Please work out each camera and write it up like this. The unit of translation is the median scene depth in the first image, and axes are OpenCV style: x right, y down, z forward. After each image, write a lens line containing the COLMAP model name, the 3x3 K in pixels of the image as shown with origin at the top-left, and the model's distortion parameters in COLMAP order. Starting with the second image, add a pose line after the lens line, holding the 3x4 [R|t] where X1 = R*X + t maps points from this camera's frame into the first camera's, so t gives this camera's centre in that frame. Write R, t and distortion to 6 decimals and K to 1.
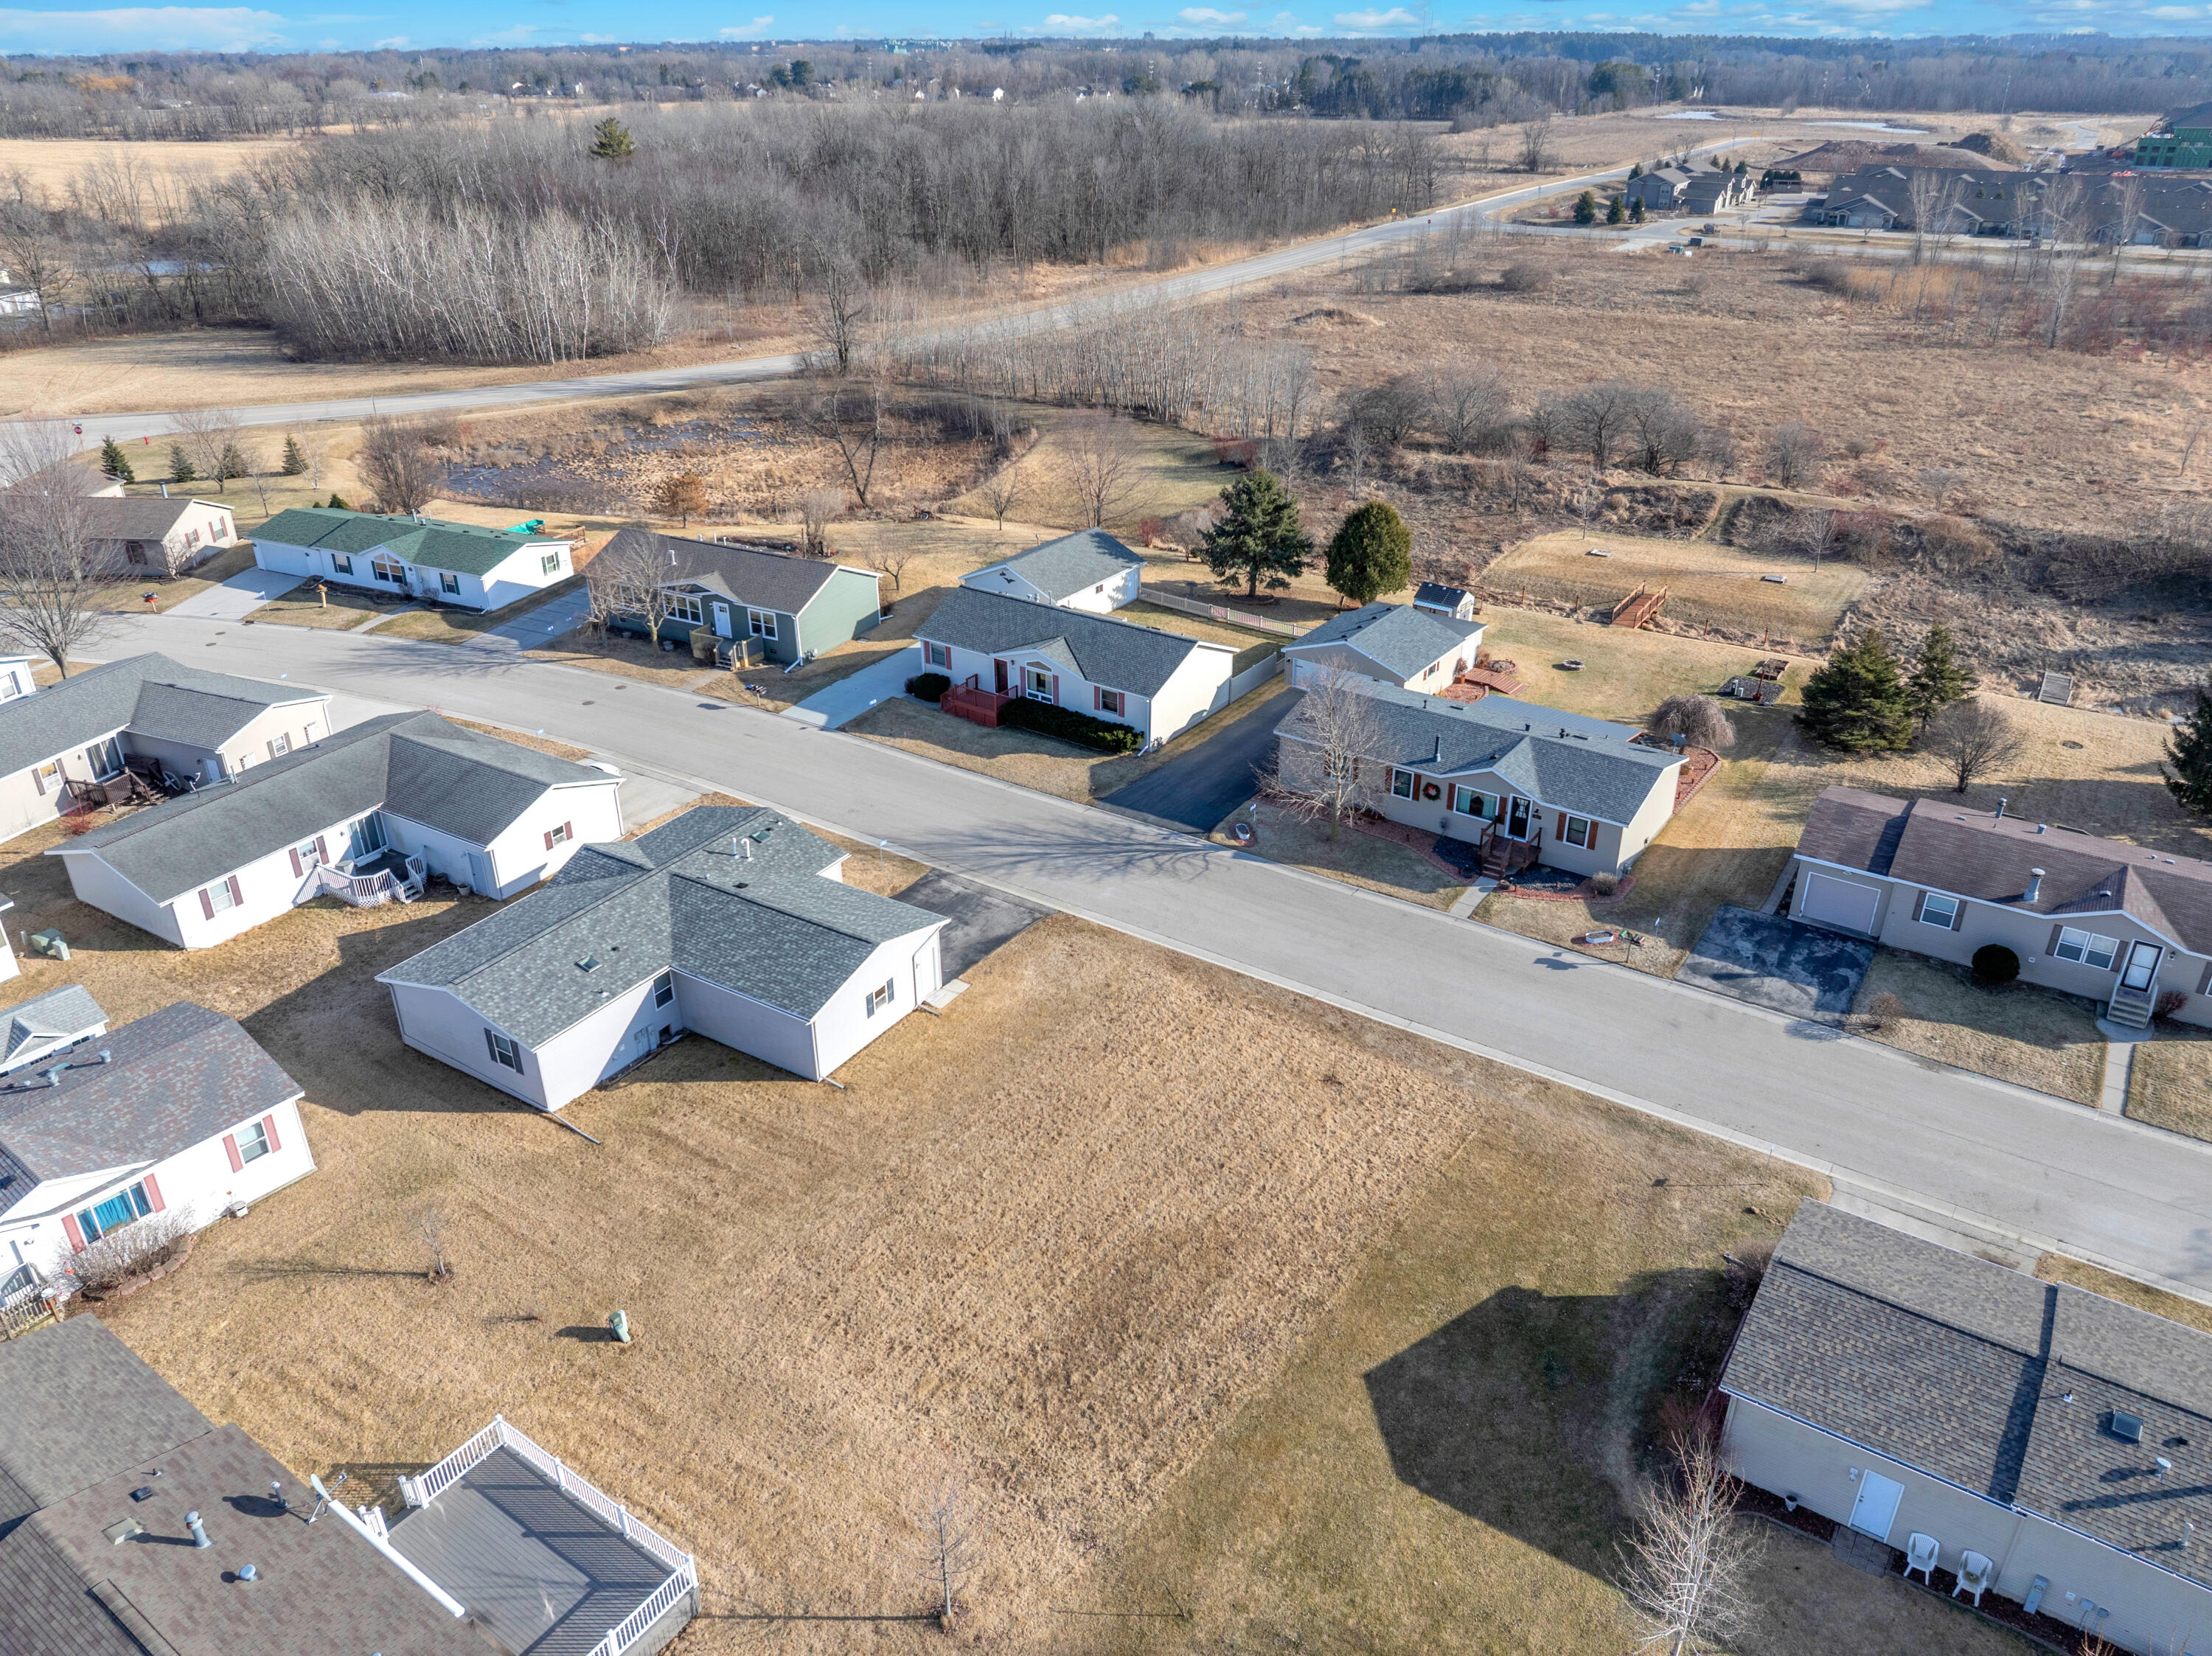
lens RADIAL K [[1555.8, 0, 1118.0], [0, 1555.8, 823.8], [0, 0, 1]] dist [-0.046312, 0.017778]
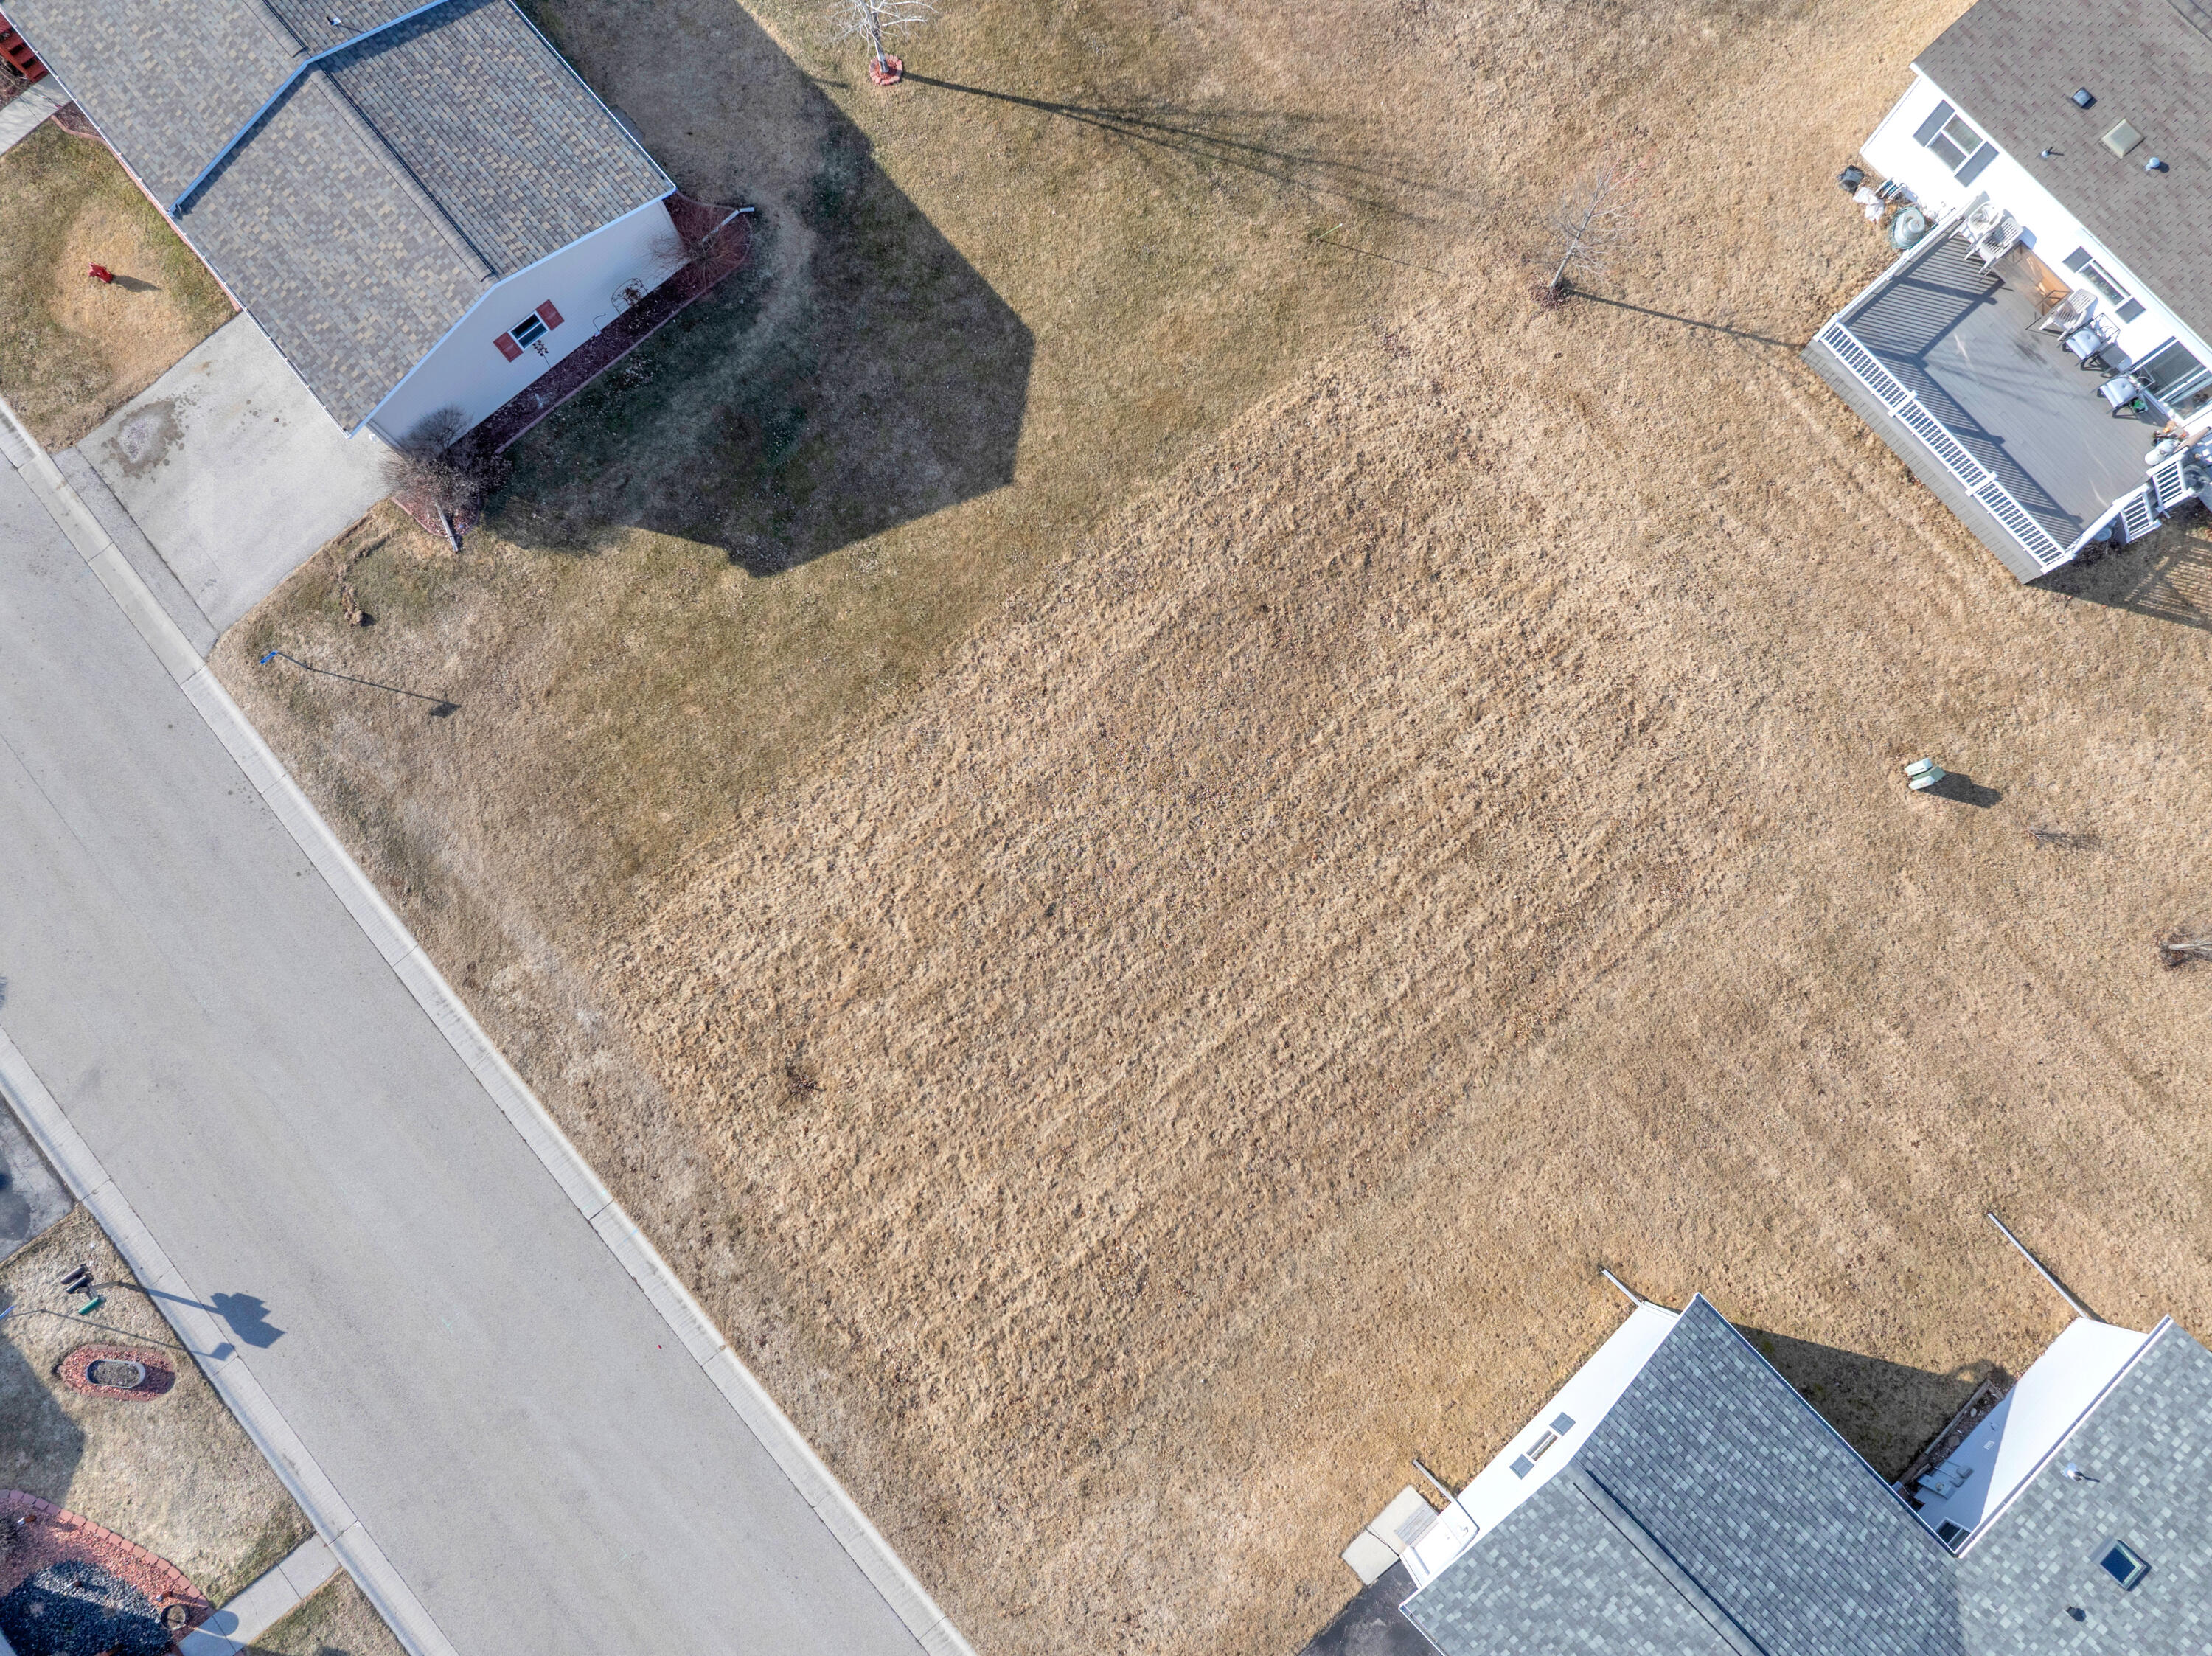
lens RADIAL K [[1555.8, 0, 1118.0], [0, 1555.8, 823.8], [0, 0, 1]] dist [-0.046312, 0.017778]
pose [[-0.966732, -0.251367, 0.047375, 0.010262], [0.121165, -0.286890, 0.950270, -0.227931], [-0.225275, 0.924396, 0.307802, 0.442668]]
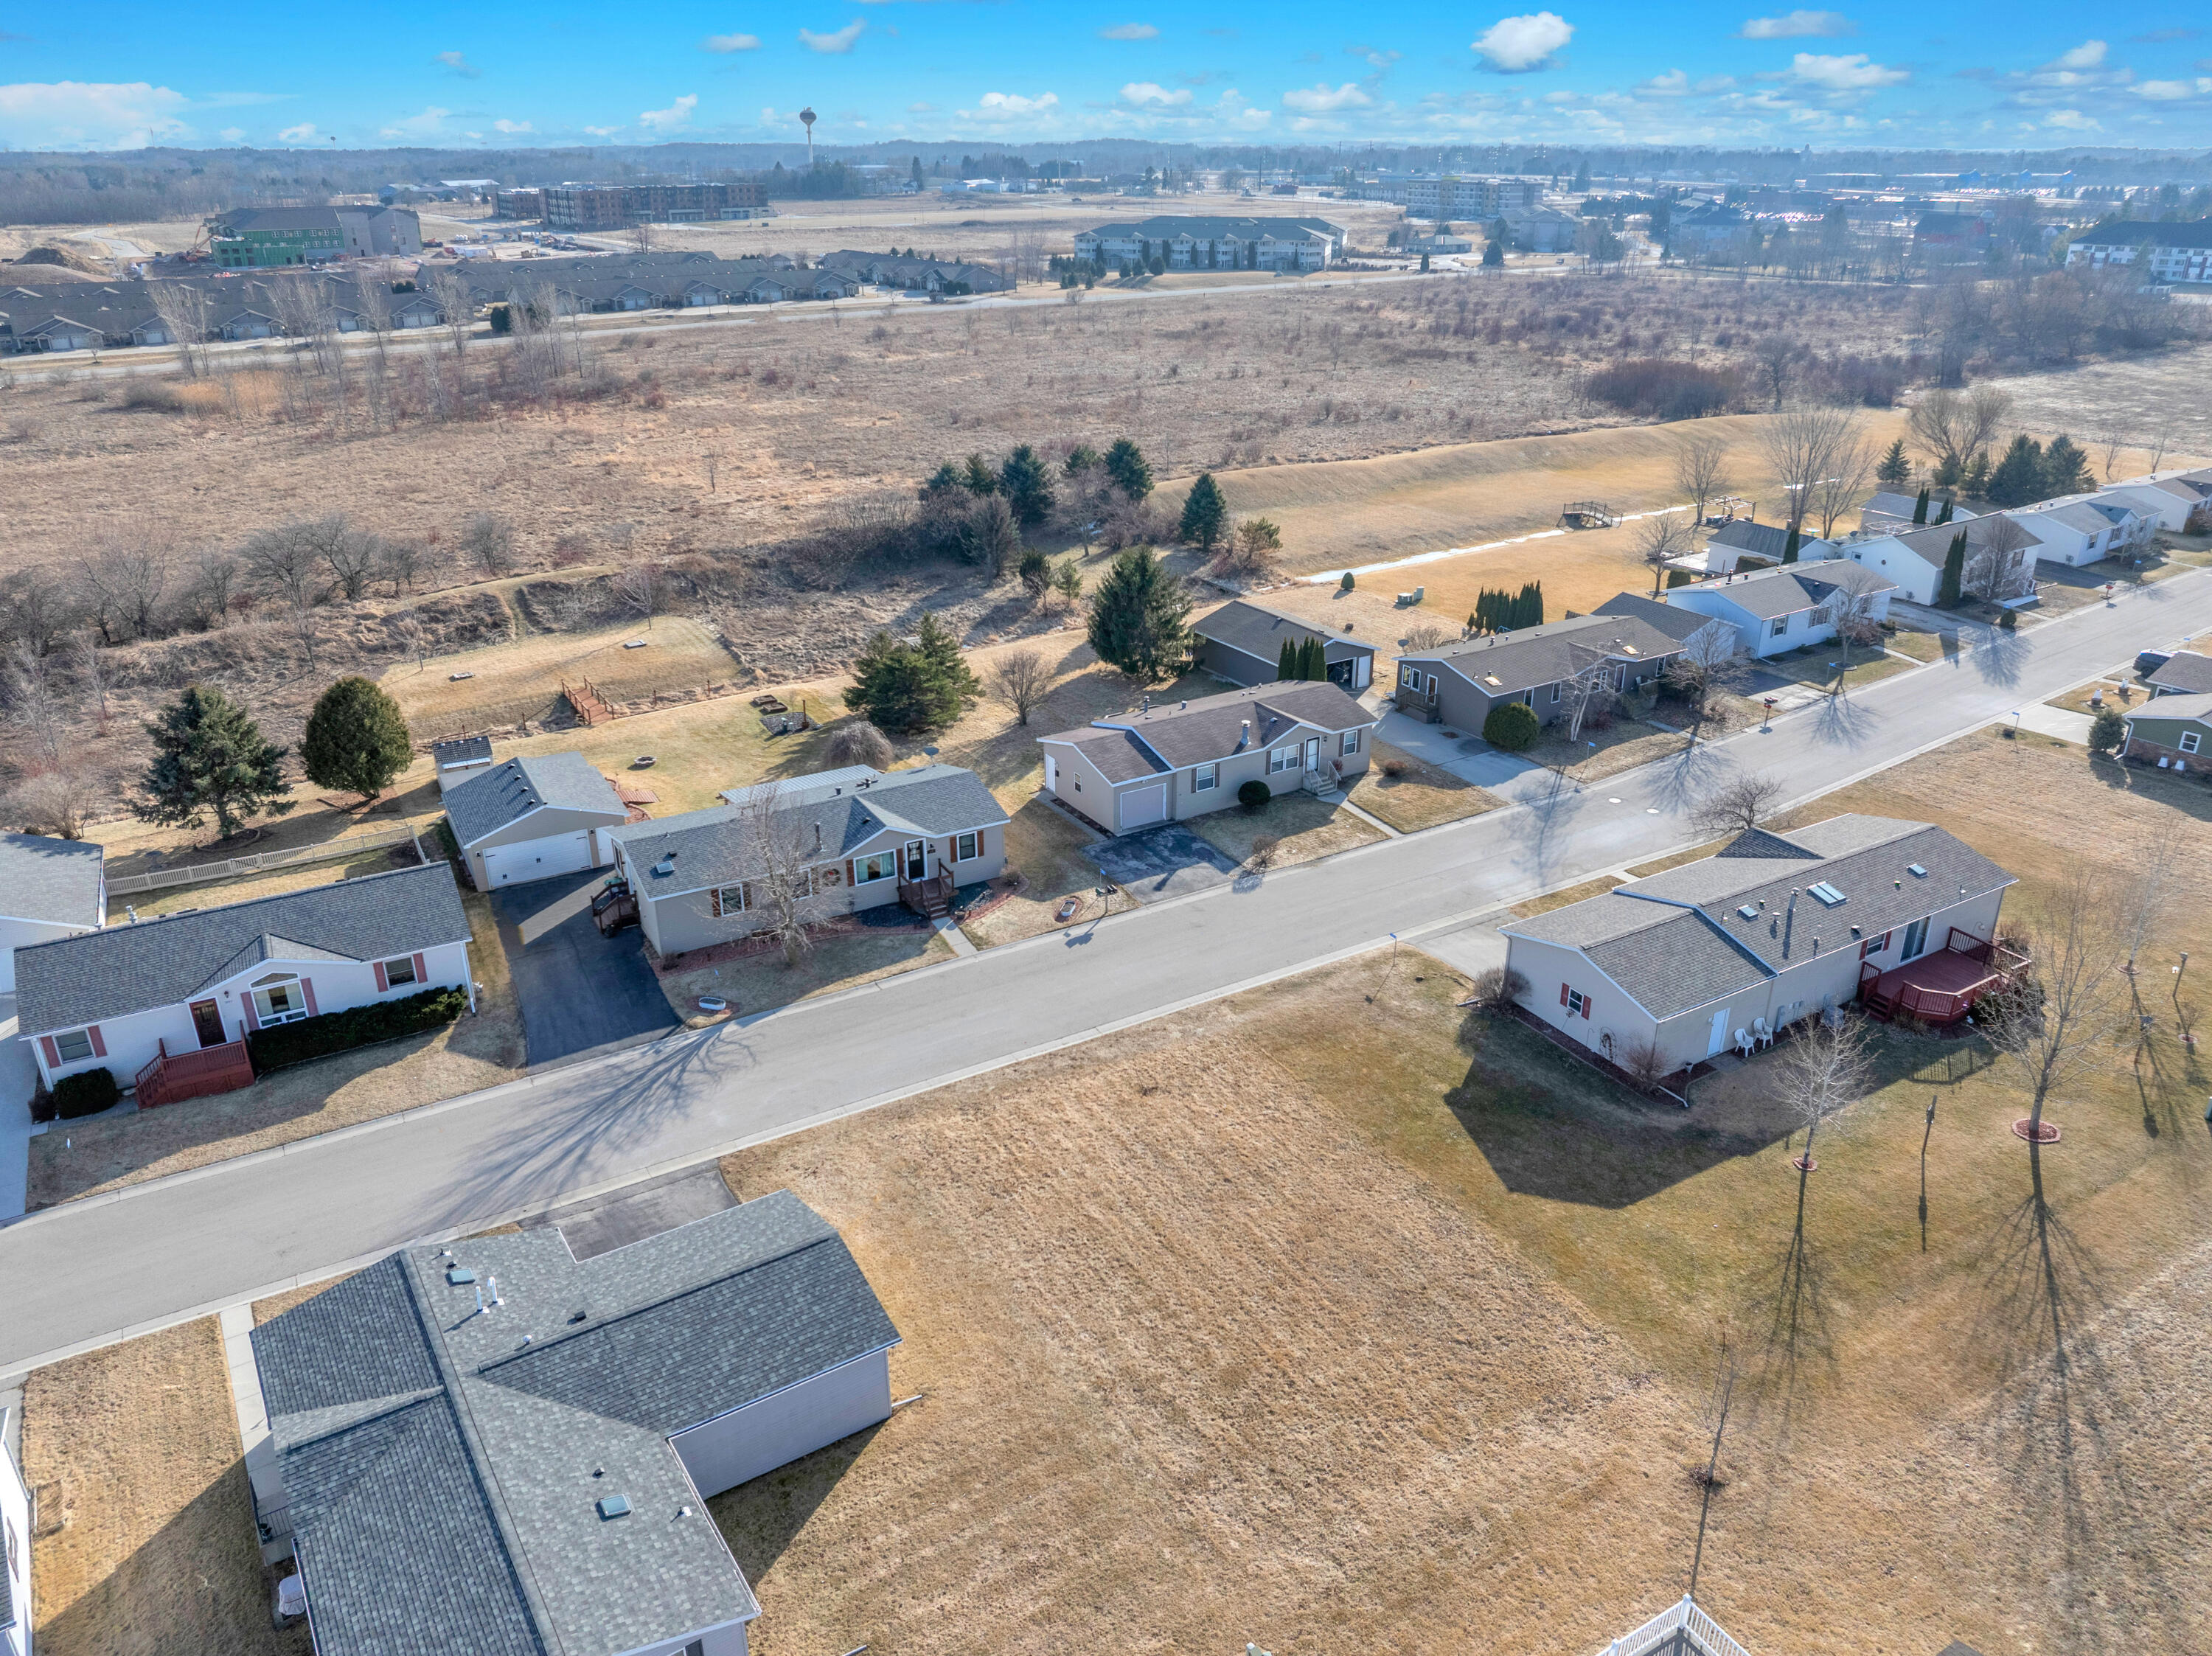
lens RADIAL K [[1555.8, 0, 1118.0], [0, 1555.8, 823.8], [0, 0, 1]] dist [-0.046312, 0.017778]
pose [[0.421523, -0.362682, 0.831132, -0.442182], [0.411819, 0.893134, 0.180877, -0.128237], [-0.807913, 0.266032, 0.525836, 0.256249]]
